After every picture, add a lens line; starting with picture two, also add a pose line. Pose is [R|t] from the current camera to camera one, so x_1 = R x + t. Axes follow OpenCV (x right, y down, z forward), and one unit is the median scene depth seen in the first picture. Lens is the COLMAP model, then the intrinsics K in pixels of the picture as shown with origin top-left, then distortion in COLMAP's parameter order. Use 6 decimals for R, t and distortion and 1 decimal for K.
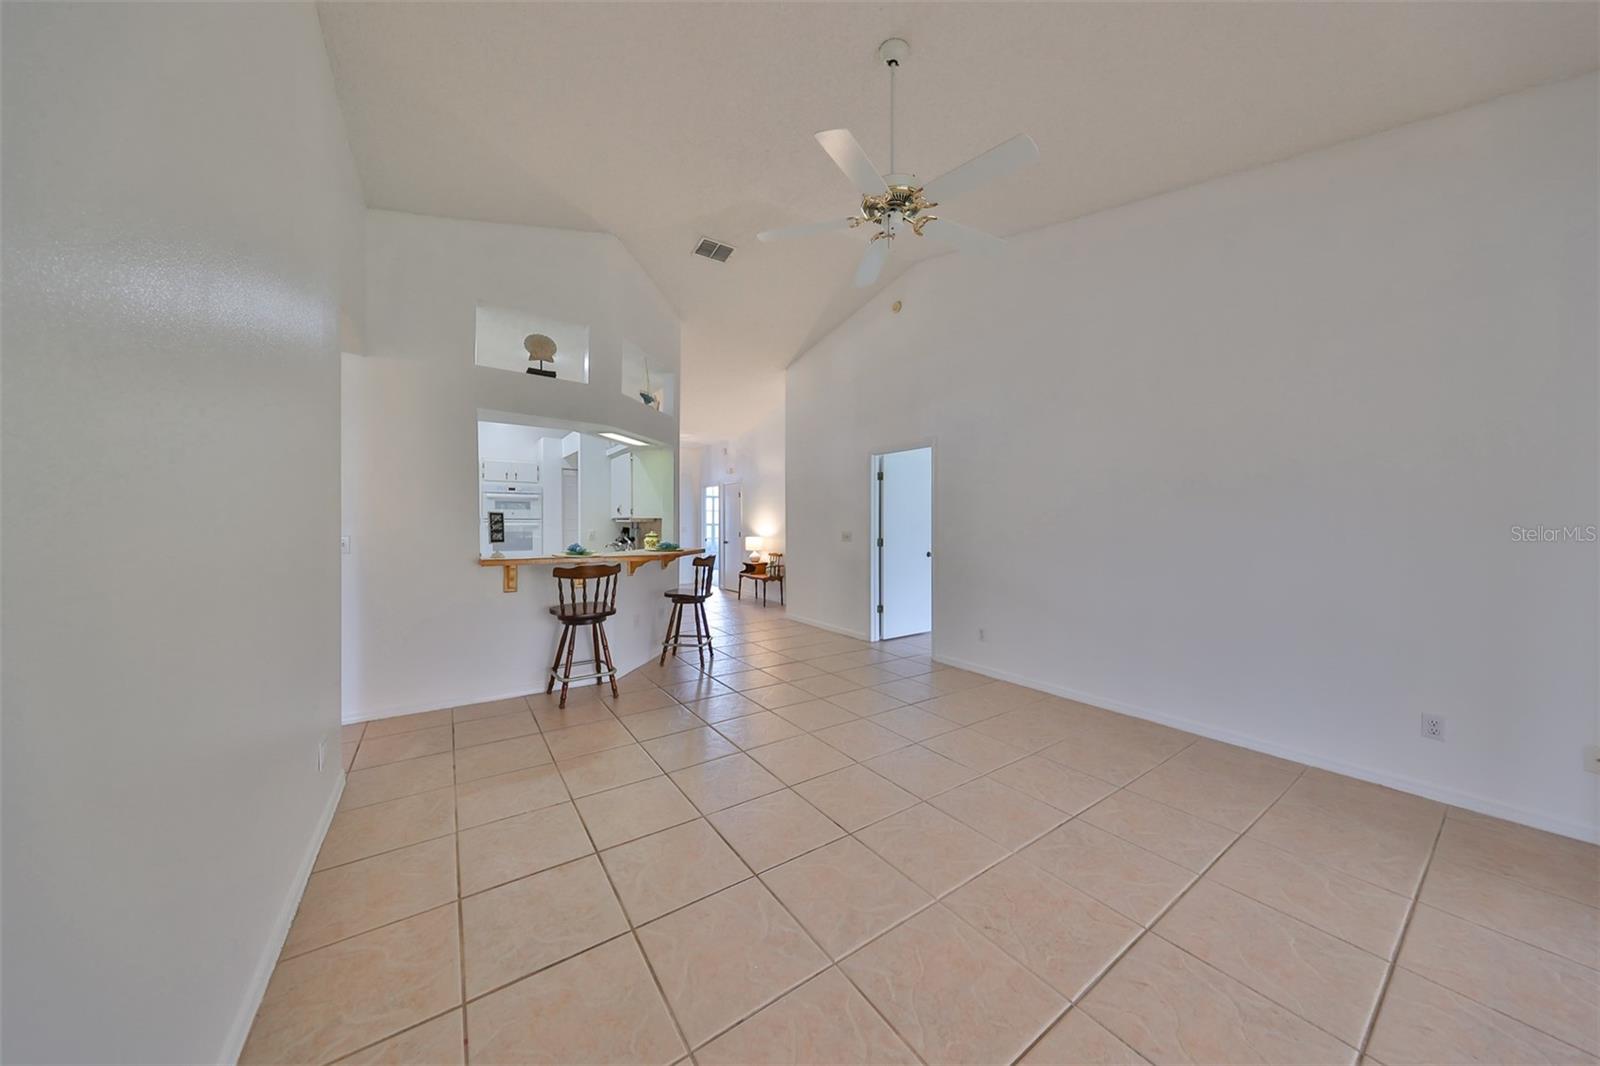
lens RADIAL K [[510.0, 0, 826.8], [0, 510.0, 521.4], [0, 0, 1]] dist [0.000916, 0.000059]
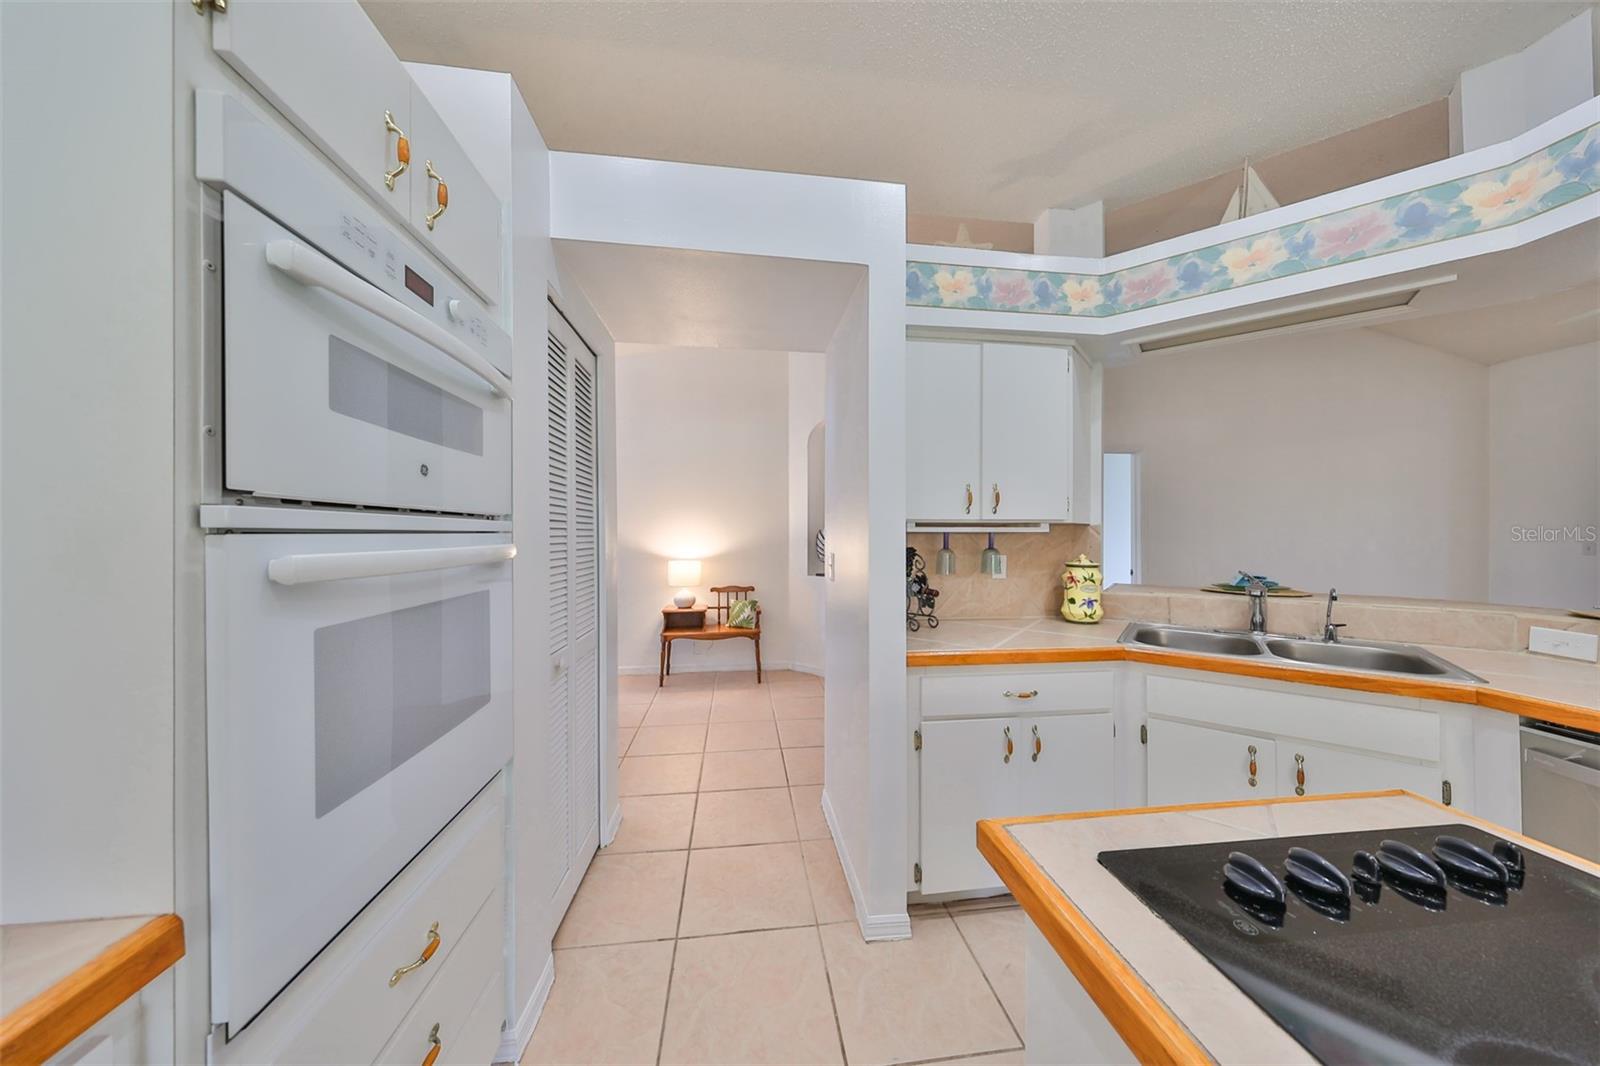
lens RADIAL K [[497.7, 0, 795.8], [0, 497.7, 535.6], [0, 0, 1]] dist [-0.000081, 0.000034]
pose [[0.480279, 0.000055, 0.877116, -0.548125], [-0.002826, 0.999995, 0.001485, 0.004363], [-0.877111, -0.003192, 0.480277, 0.667113]]
